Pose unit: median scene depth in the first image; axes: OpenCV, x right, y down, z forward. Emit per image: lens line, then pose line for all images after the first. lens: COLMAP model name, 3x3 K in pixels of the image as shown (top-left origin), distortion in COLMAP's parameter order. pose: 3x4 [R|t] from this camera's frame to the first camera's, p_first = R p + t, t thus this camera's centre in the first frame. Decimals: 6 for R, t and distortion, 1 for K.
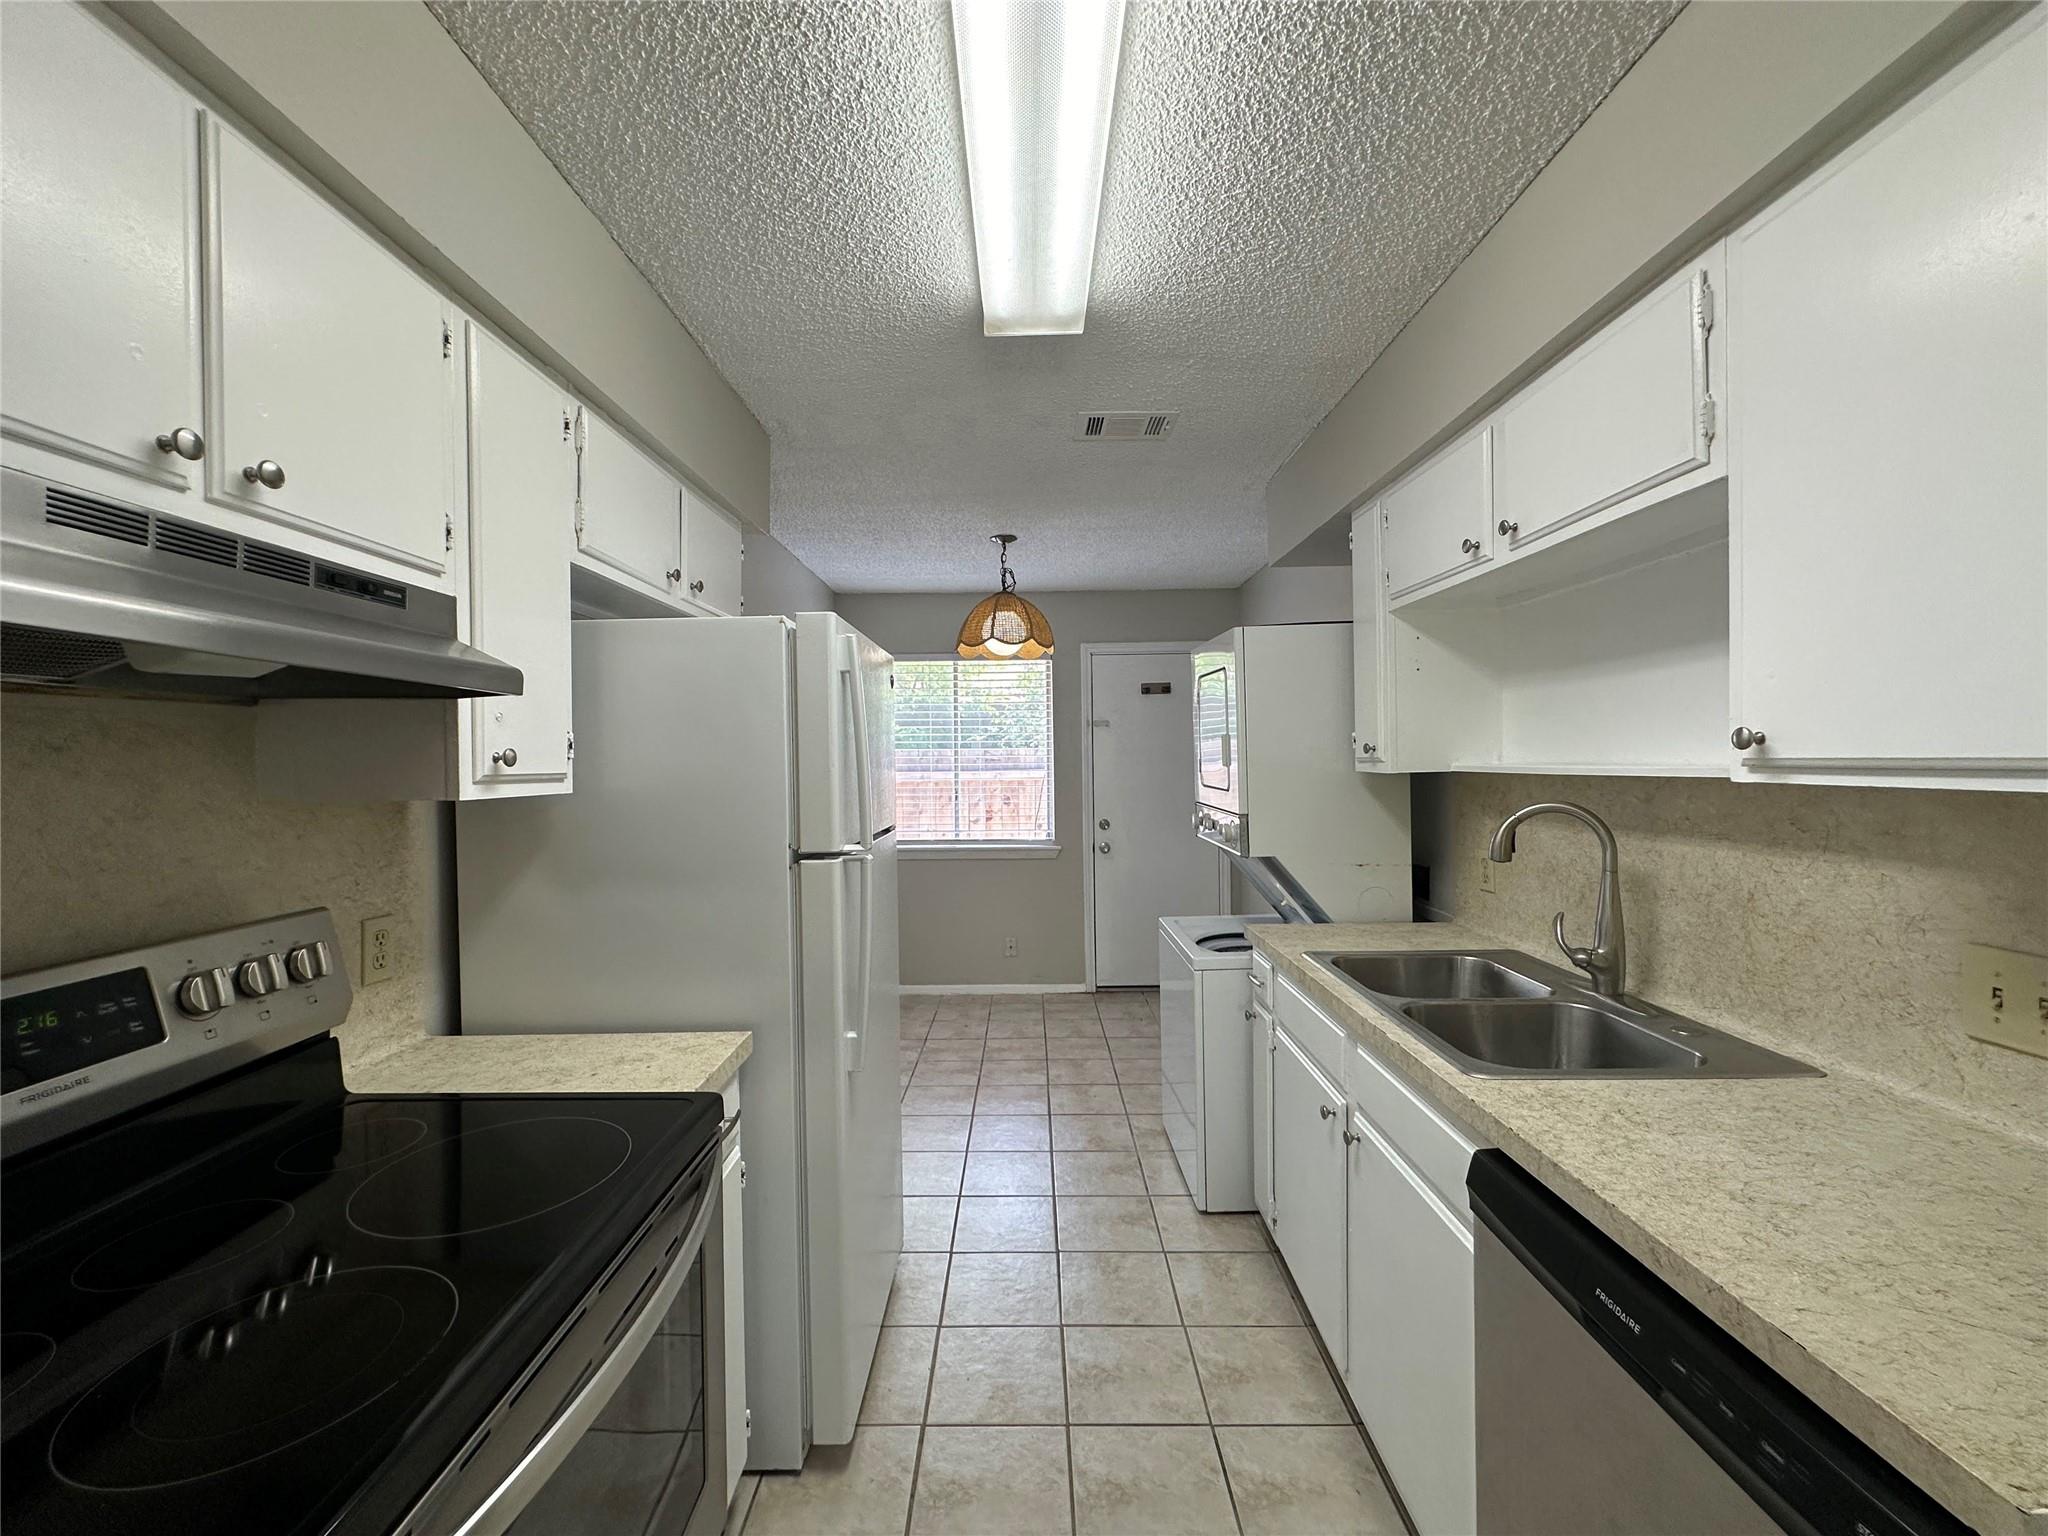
lens RADIAL K [[818.5, 0, 1020.3], [0, 818.5, 765.8], [0, 0, 1]] dist [-0.003629, 0.000968]
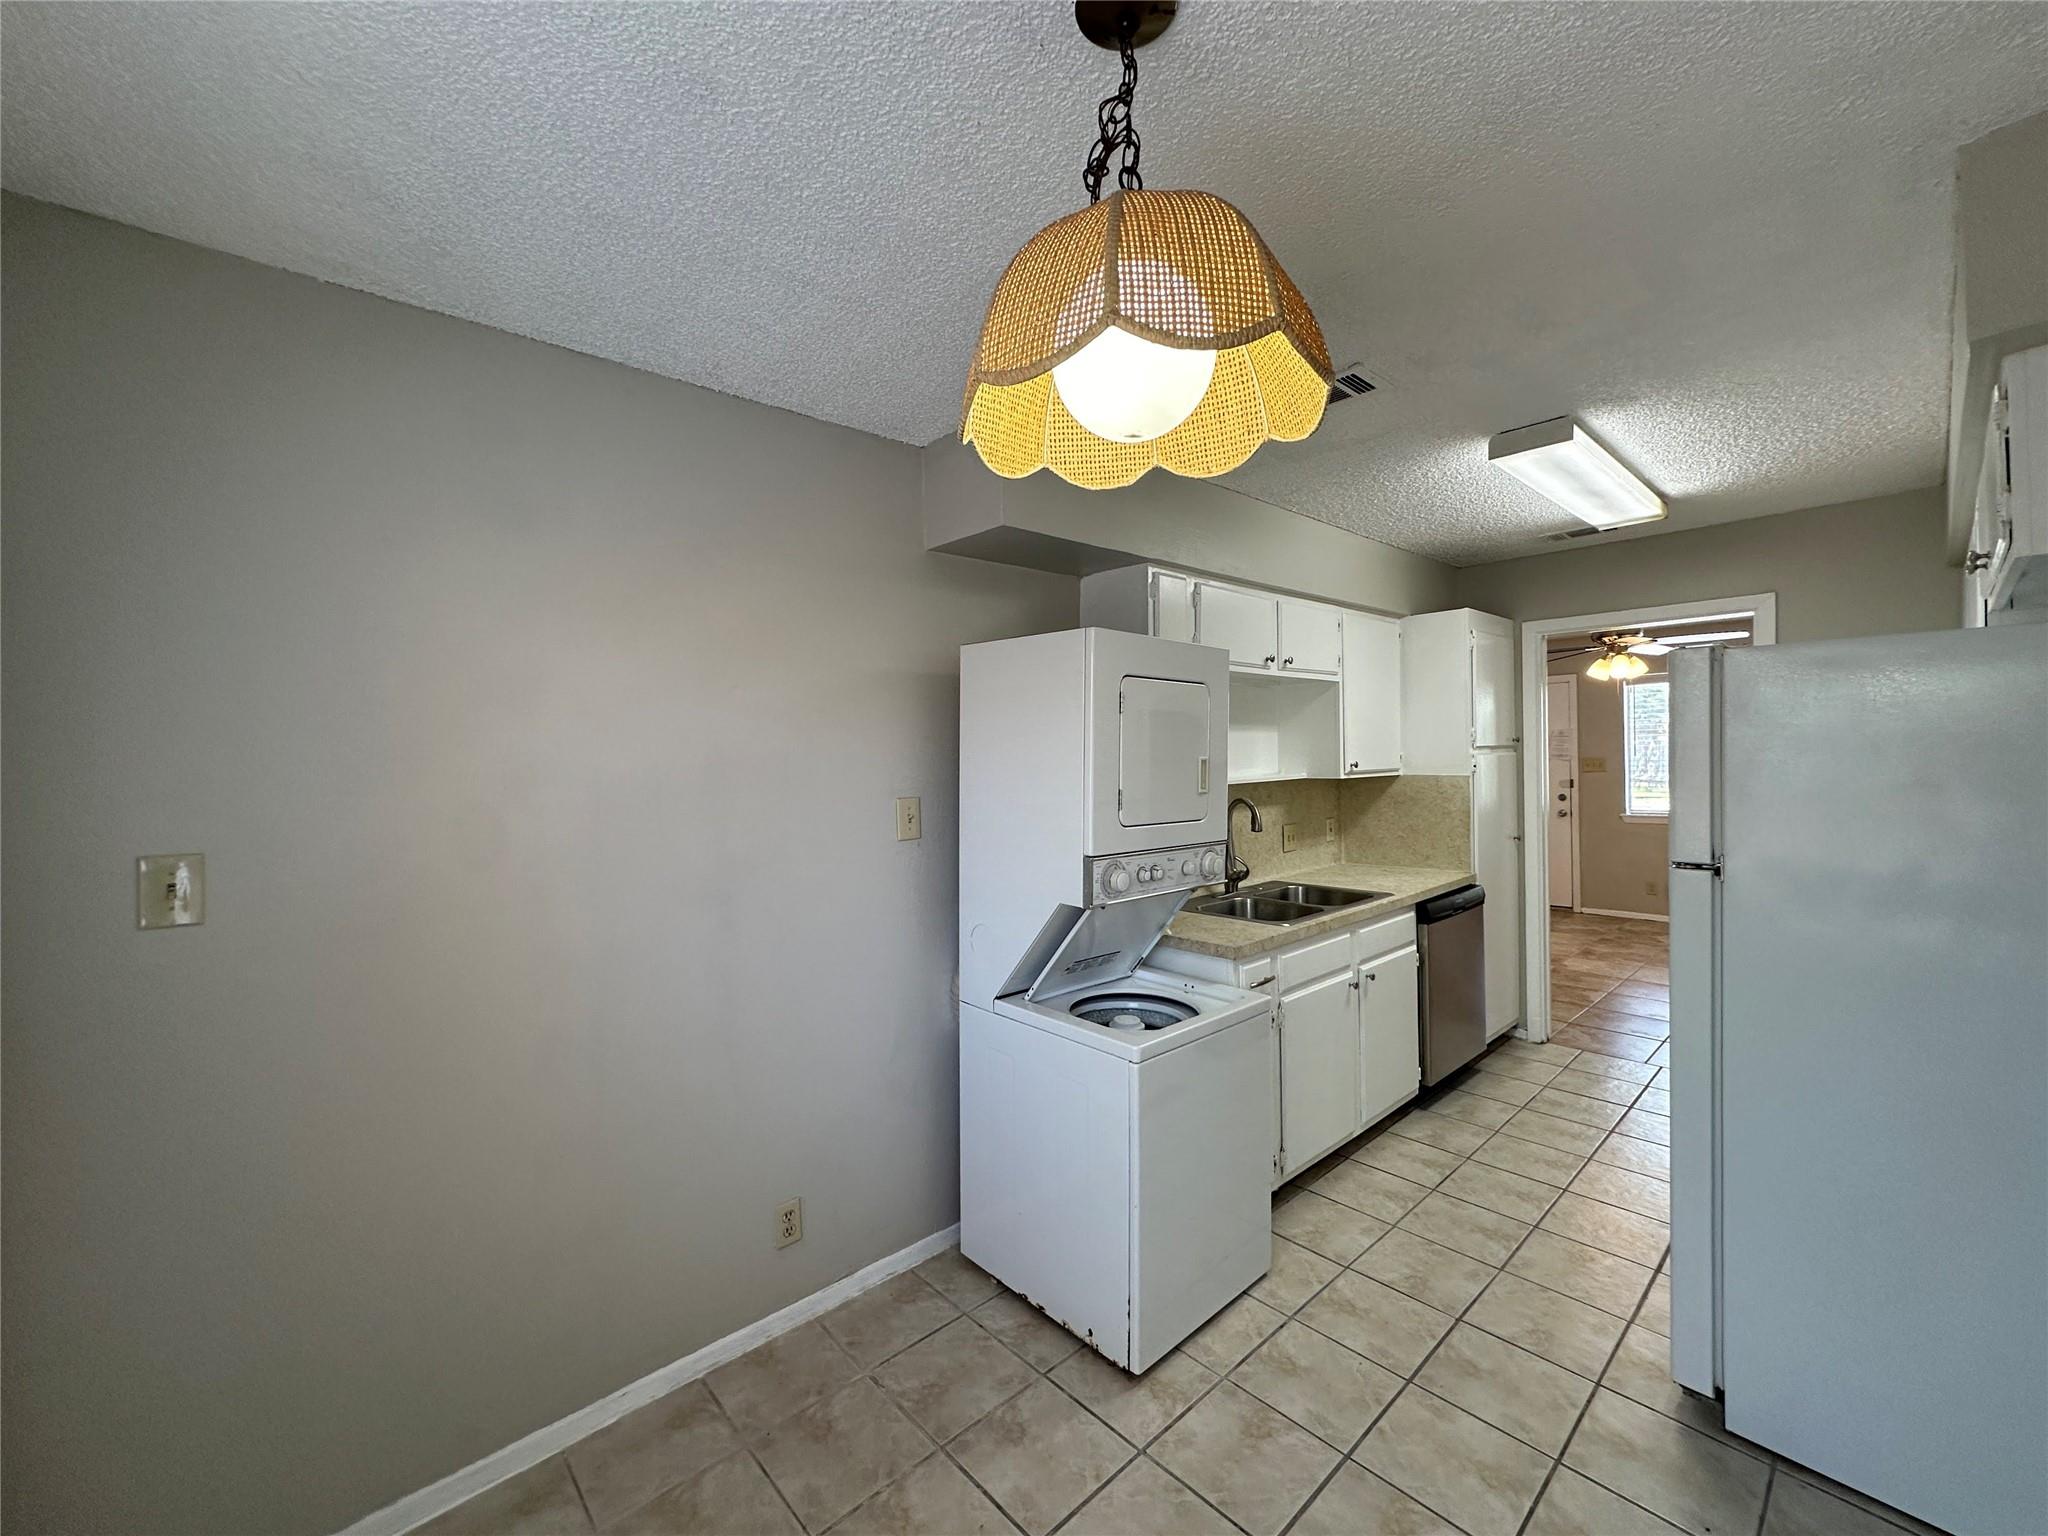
lens RADIAL K [[818.5, 0, 1021.2], [0, 818.5, 767.4], [0, 0, 1]] dist [-0.003629, 0.000968]
pose [[-0.672671, 0.014971, 0.739790, -0.450626], [0.034271, 0.999353, 0.010938, -0.070613], [-0.739148, 0.032711, -0.672748, 2.844442]]
